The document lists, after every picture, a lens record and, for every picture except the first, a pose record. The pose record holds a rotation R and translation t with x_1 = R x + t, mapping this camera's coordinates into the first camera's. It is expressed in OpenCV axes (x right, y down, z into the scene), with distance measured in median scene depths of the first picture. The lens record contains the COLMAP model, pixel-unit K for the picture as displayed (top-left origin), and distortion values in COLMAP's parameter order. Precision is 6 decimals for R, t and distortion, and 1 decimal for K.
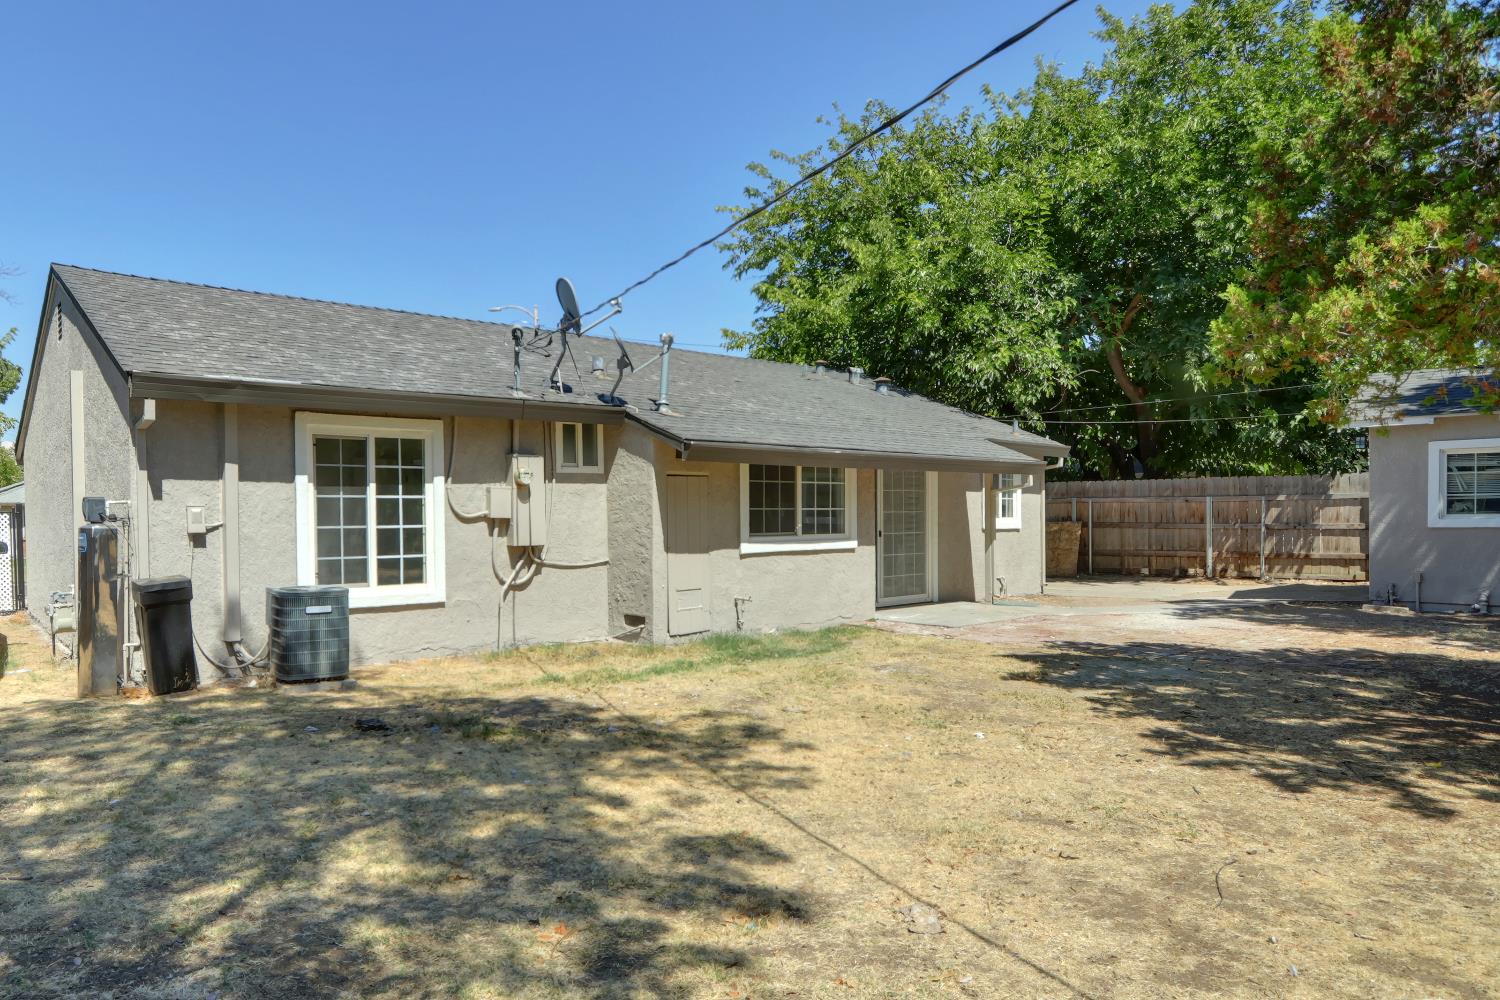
lens RADIAL K [[728.4, 0, 751.4], [0, 728.4, 508.0], [0, 0, 1]] dist [-0.005652, -0.000510]
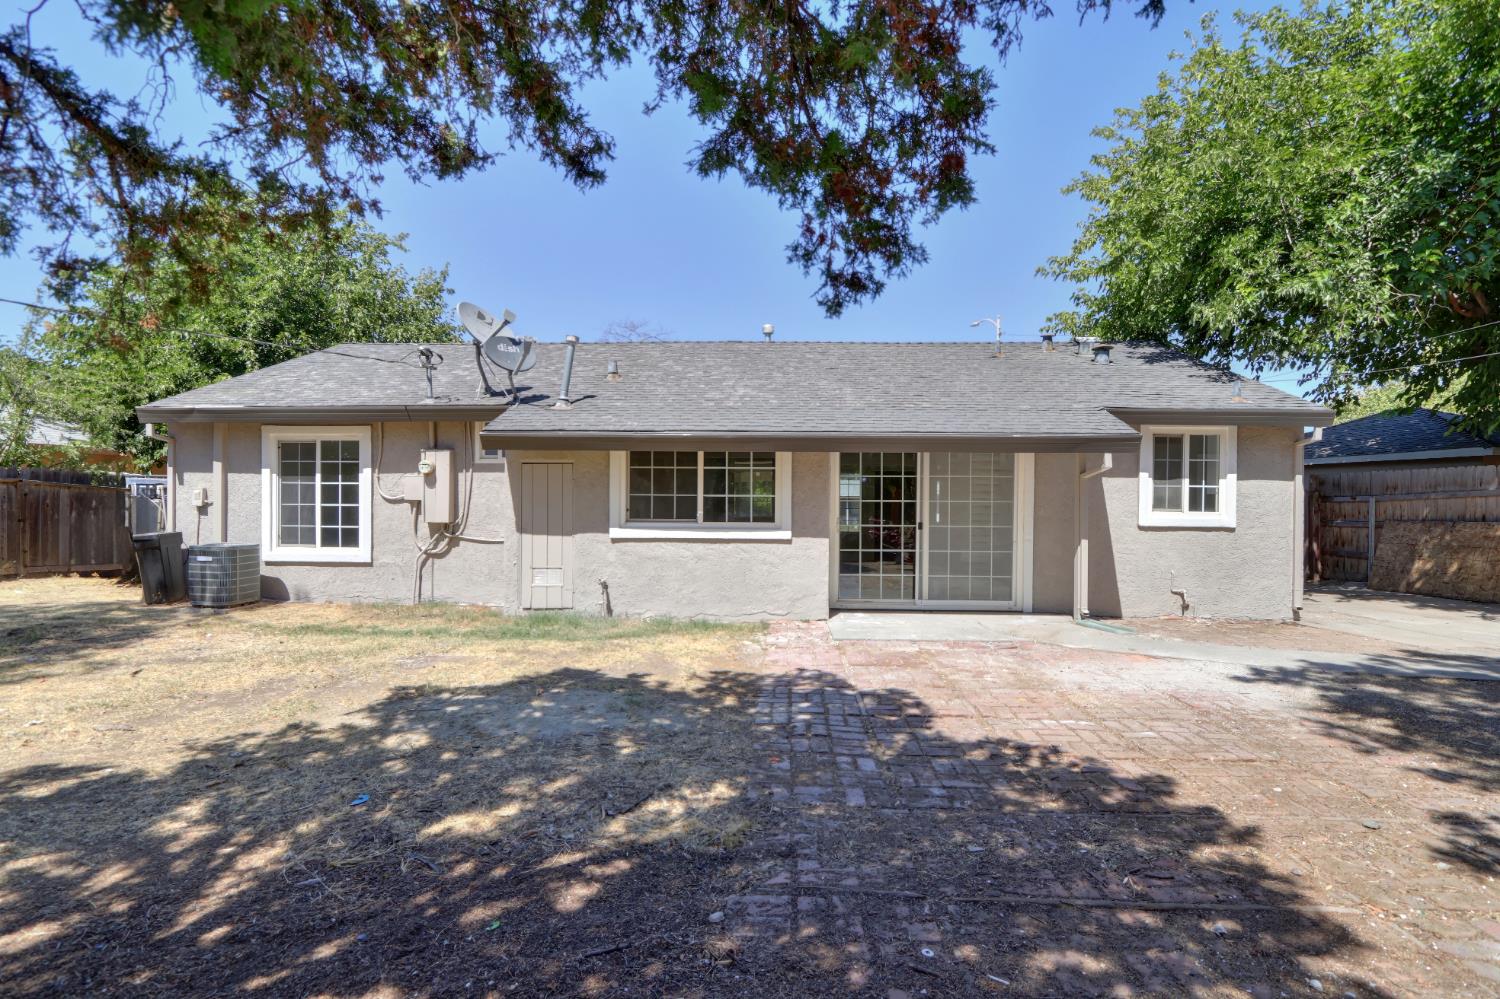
lens RADIAL K [[646.6, 0, 750.5], [0, 646.6, 493.3], [0, 0, 1]] dist [0.000348, 0.000090]
pose [[0.810993, 0.005363, -0.585031, 0.834976], [-0.008212, 0.999964, -0.002217, -0.000284], [0.584998, 0.006602, 0.811008, 0.452433]]
